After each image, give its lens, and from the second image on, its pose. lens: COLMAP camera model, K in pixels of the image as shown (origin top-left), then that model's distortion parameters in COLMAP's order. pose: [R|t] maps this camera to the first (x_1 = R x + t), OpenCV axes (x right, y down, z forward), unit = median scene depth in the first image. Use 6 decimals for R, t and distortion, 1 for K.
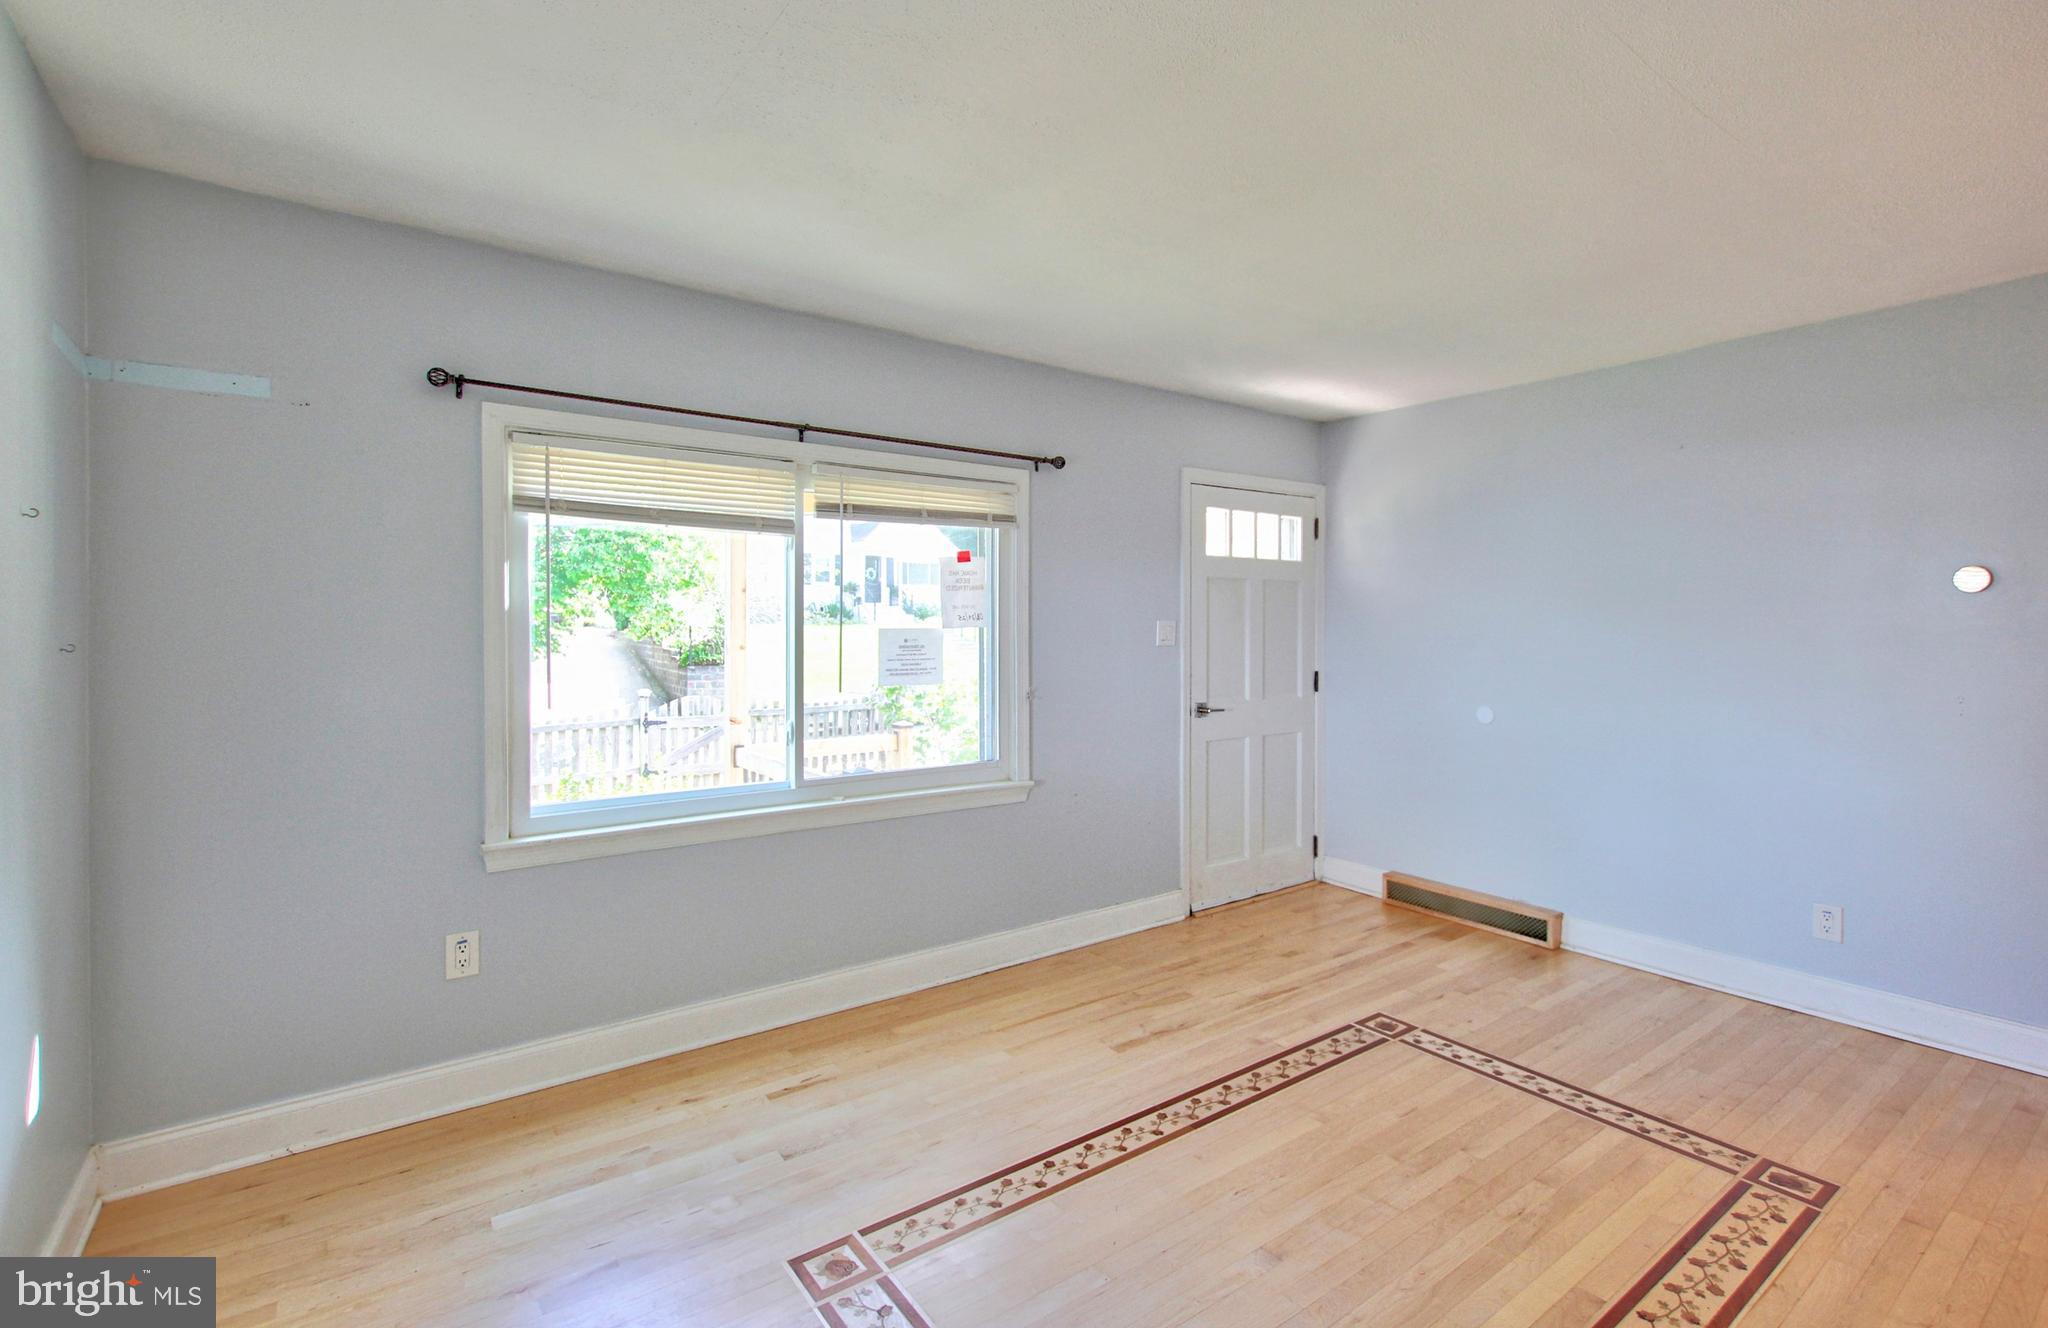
lens RADIAL K [[906.9, 0, 1022.2], [0, 906.9, 633.5], [0, 0, 1]] dist [0.000603, 0.000296]
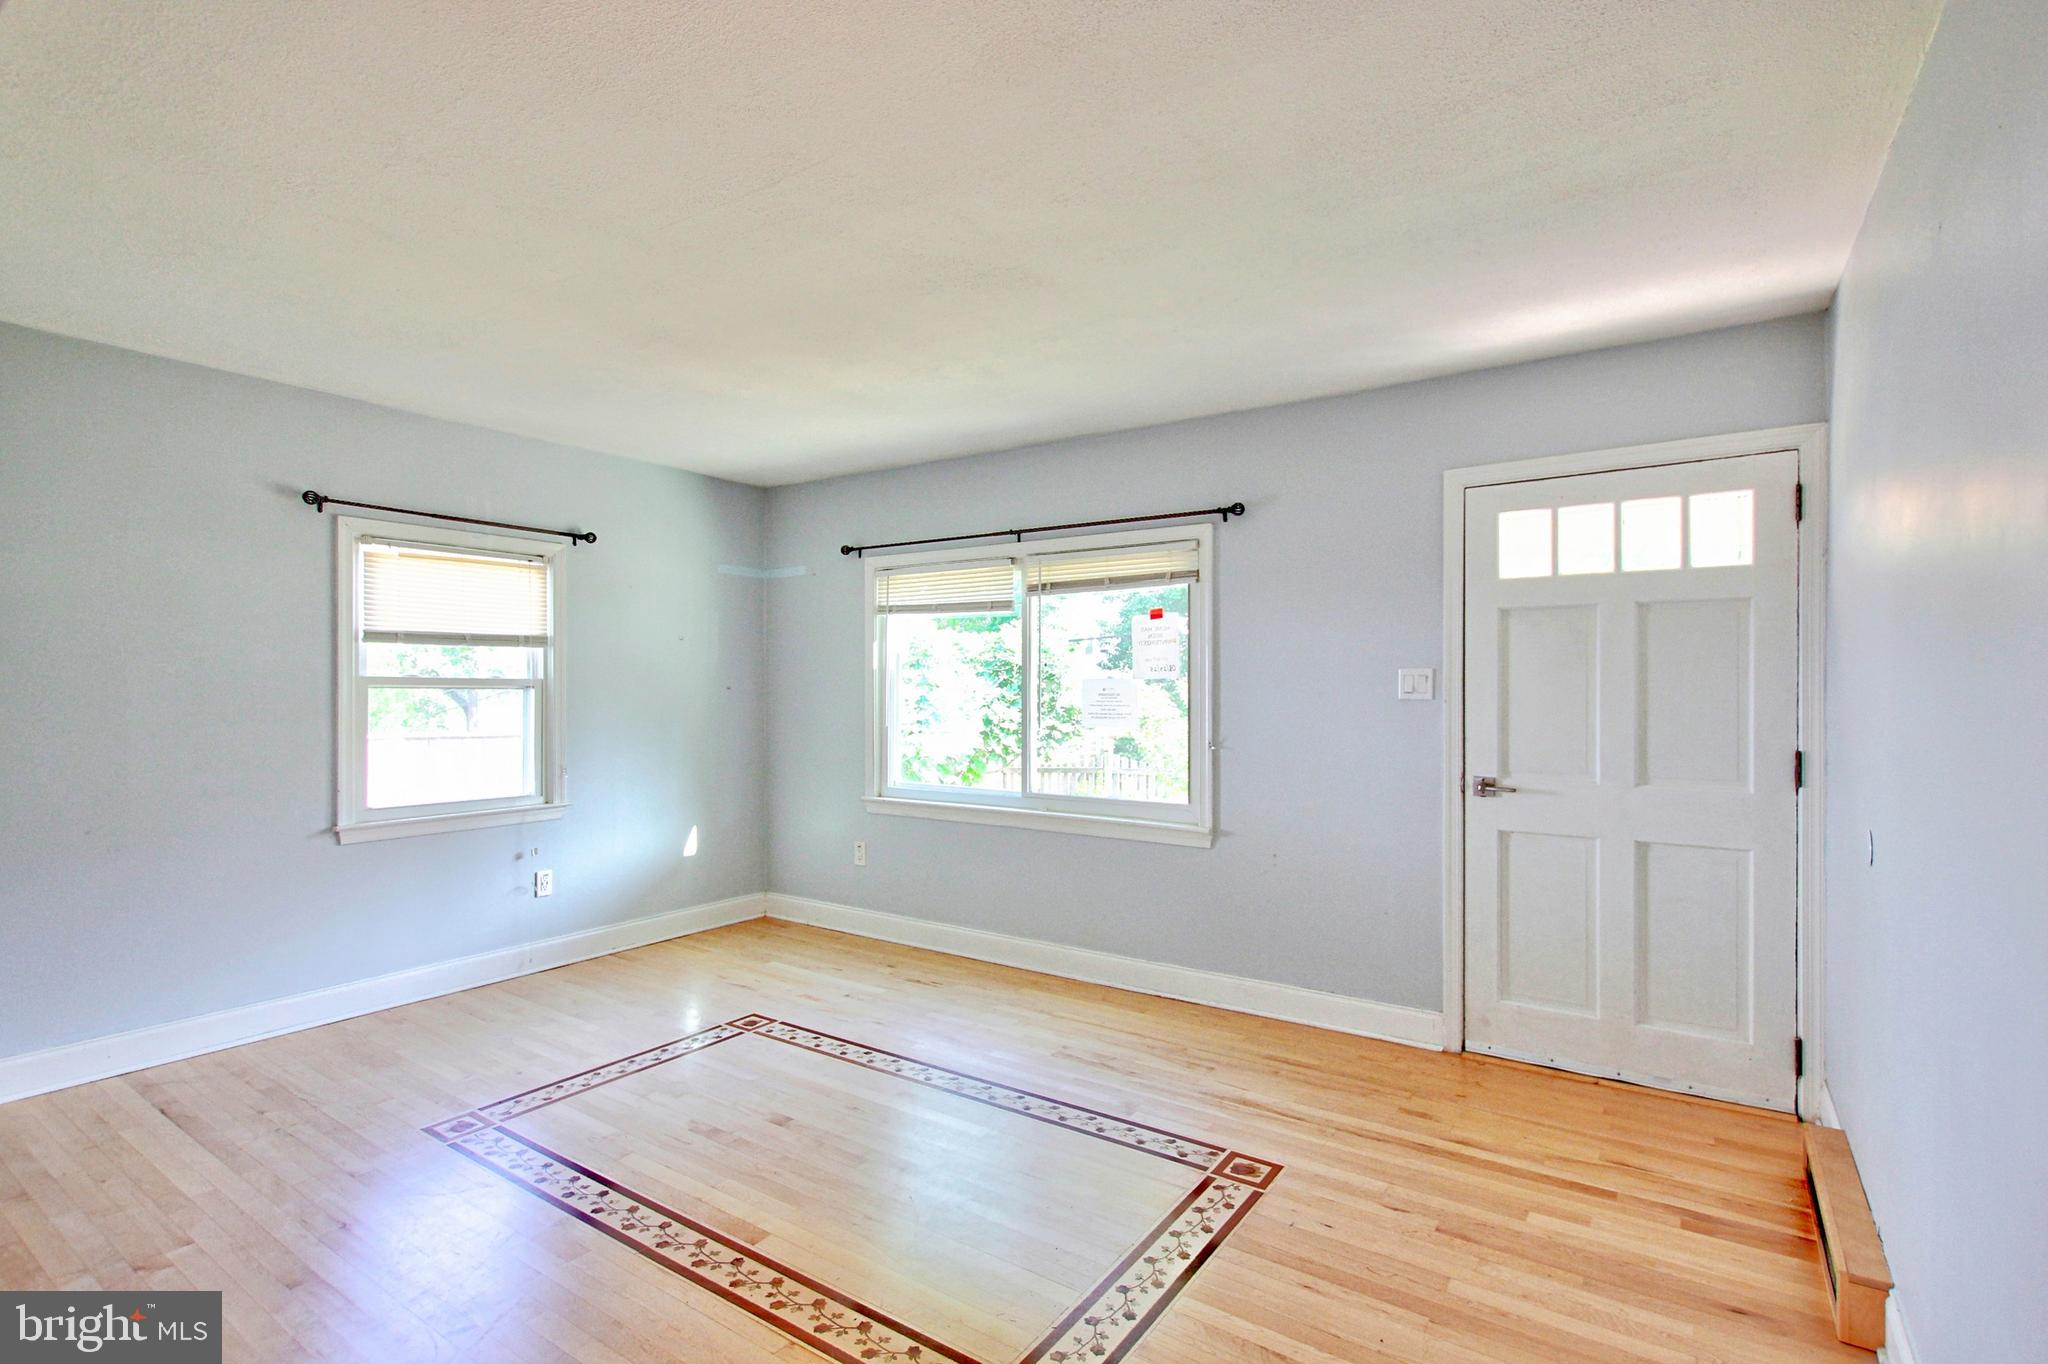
lens RADIAL K [[942.9, 0, 1025.5], [0, 942.9, 690.7], [0, 0, 1]] dist [0.002476, 0.000027]
pose [[0.354045, 0.003470, -0.935222, 0.983470], [-0.008063, 0.999967, 0.000658, 0.009635], [0.935193, 0.007308, 0.354062, 0.461161]]
